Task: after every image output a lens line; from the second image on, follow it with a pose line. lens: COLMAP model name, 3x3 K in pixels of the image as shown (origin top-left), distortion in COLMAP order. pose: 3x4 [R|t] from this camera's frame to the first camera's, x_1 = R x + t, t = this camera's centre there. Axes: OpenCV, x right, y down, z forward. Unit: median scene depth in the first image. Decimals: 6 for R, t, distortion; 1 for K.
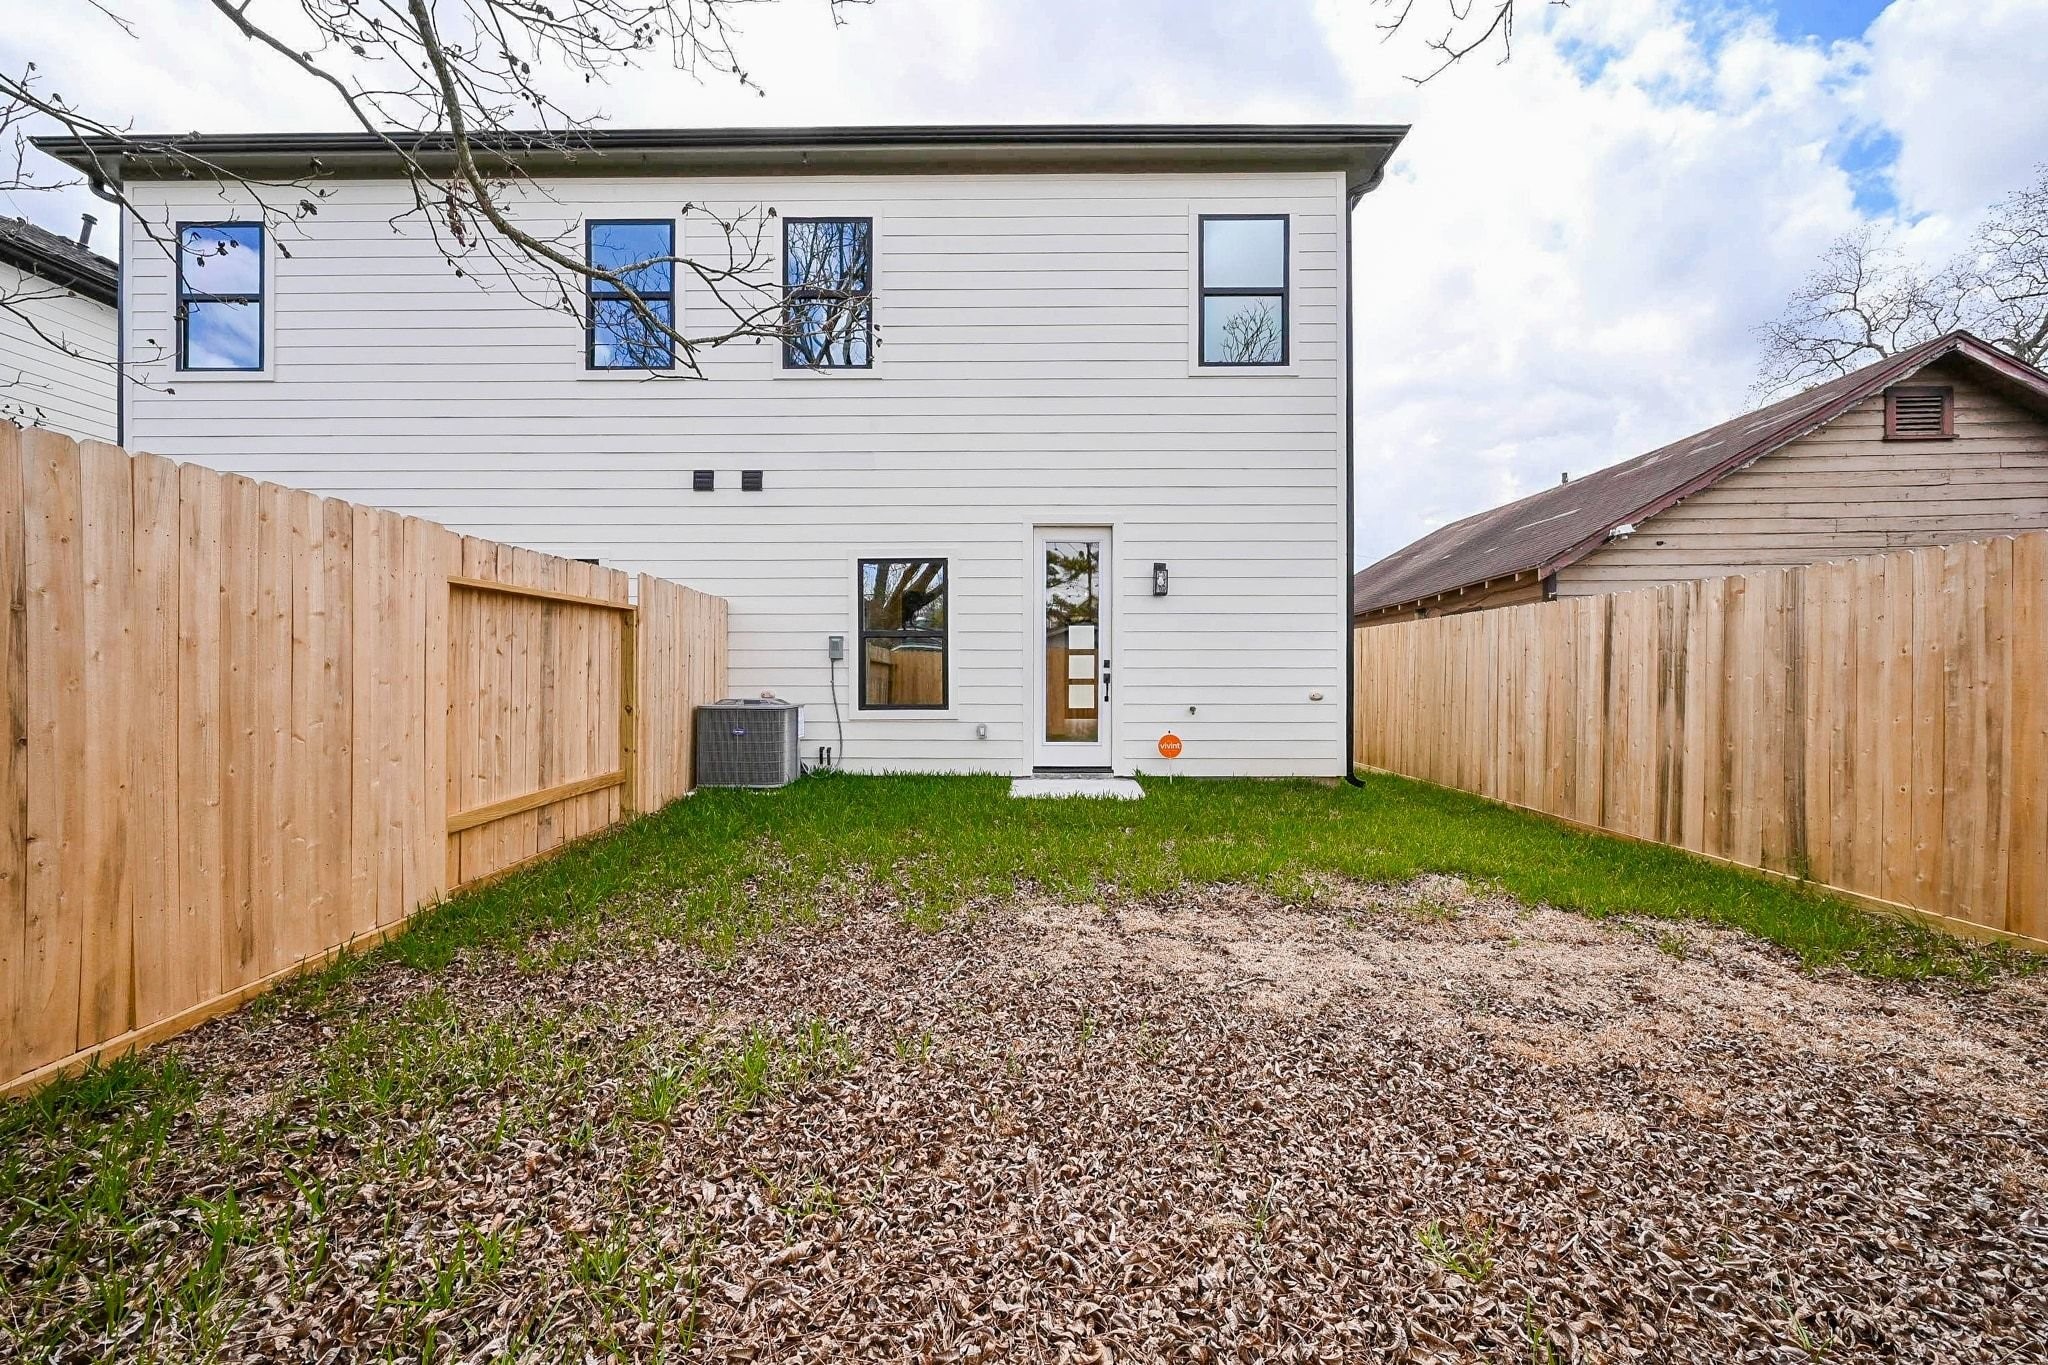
lens RADIAL K [[852.0, 0, 1023.0], [0, 852.0, 685.4], [0, 0, 1]] dist [0.000046, 0.000006]
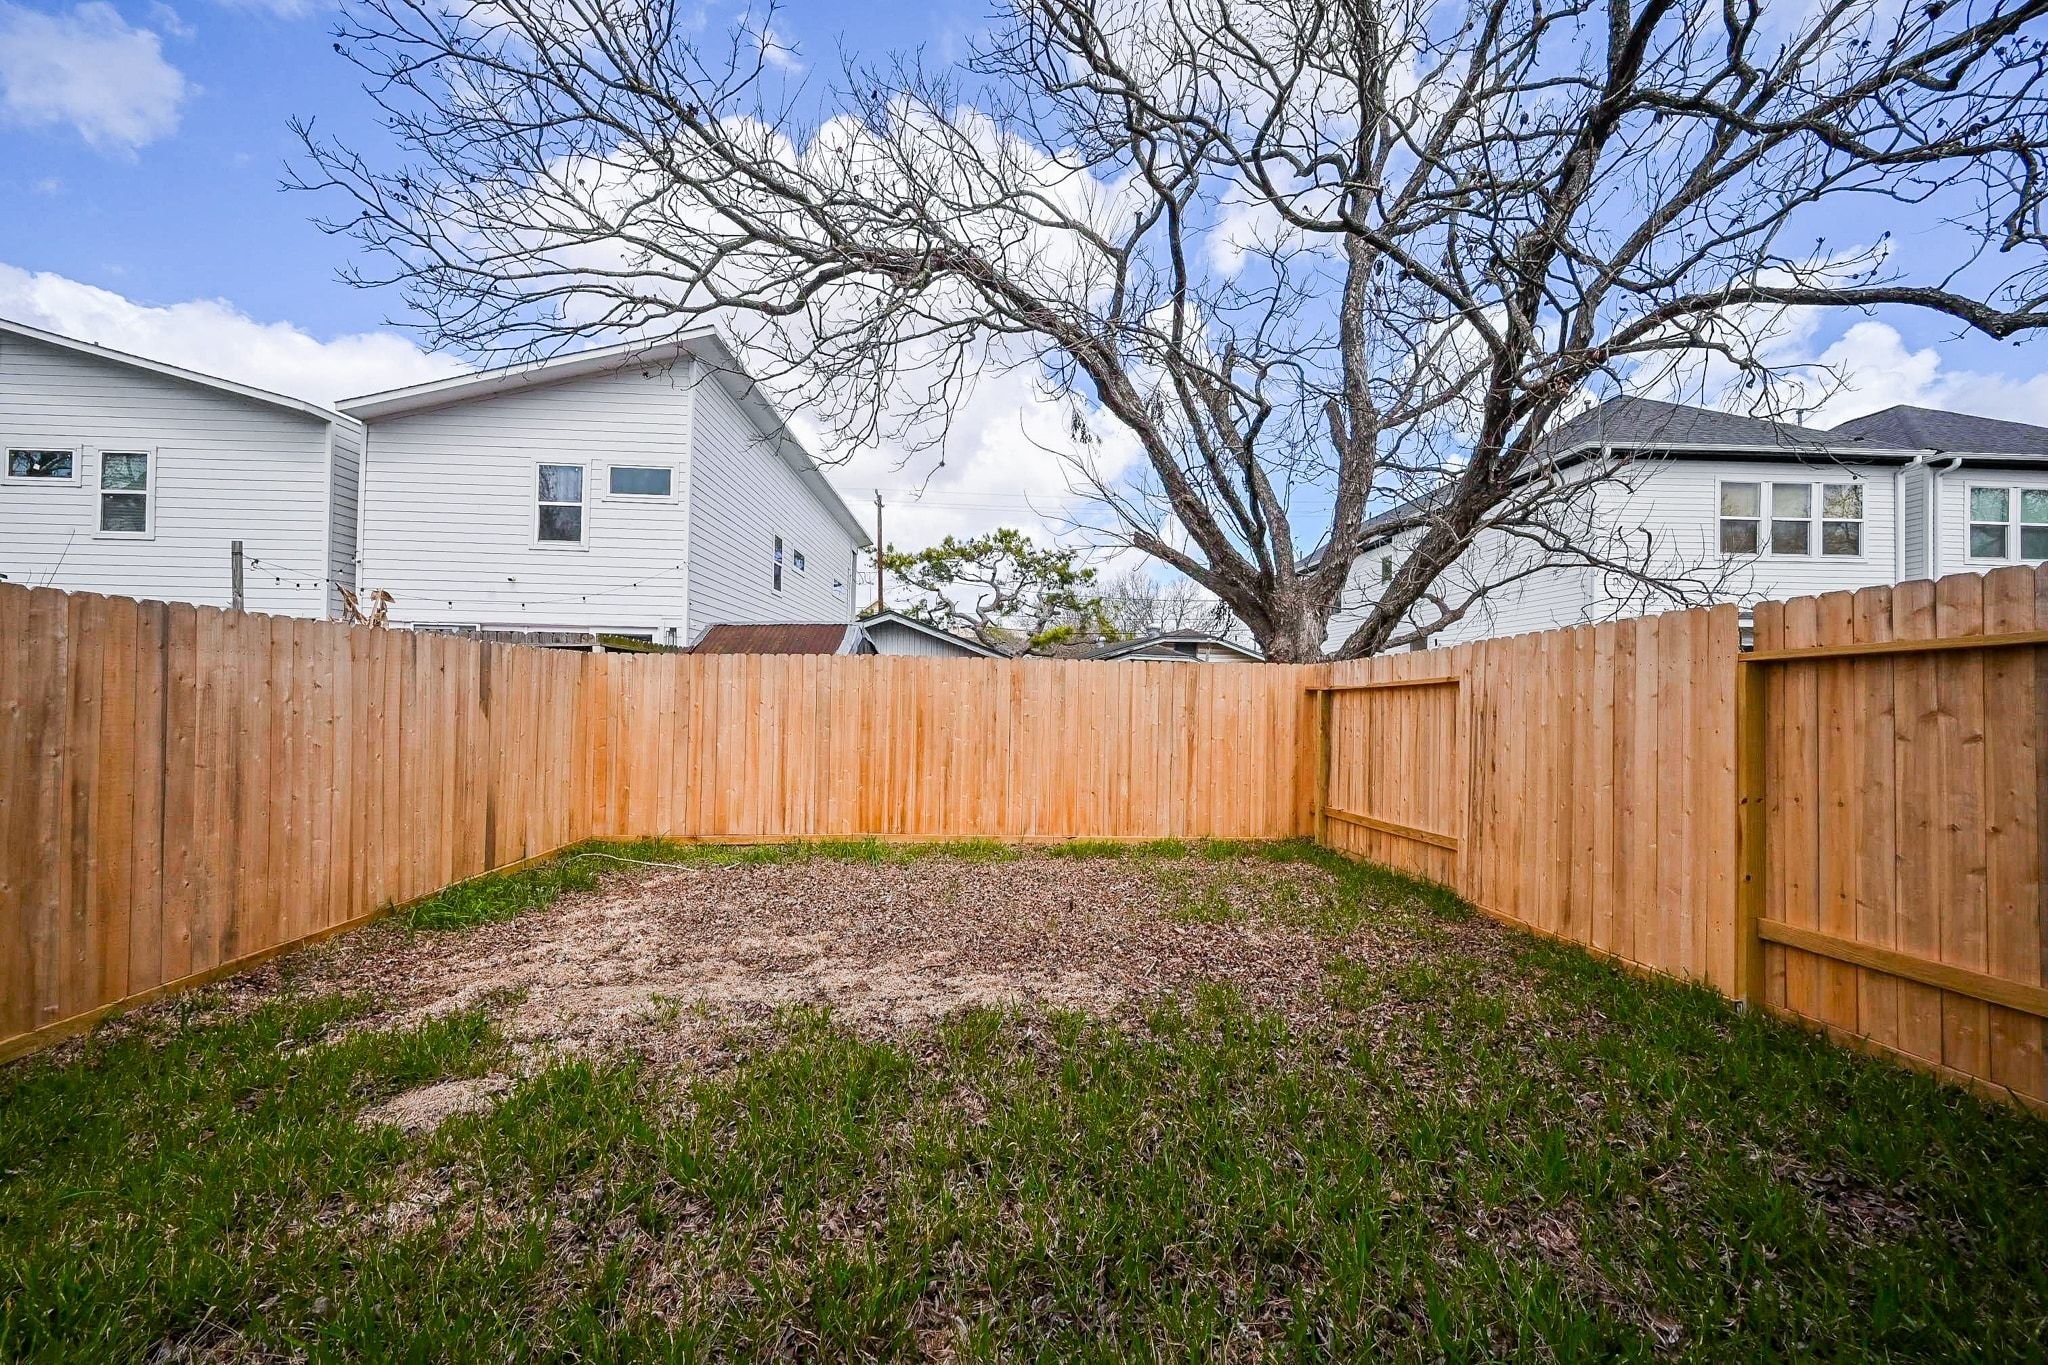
lens RADIAL K [[852.0, 0, 1026.1], [0, 852.0, 685.8], [0, 0, 1]] dist [0.000046, 0.000006]
pose [[-0.998734, -0.015285, -0.047921, 0.162129], [-0.014783, 0.999832, -0.010798, -0.074561], [0.048078, -0.010076, -0.998793, 1.913585]]
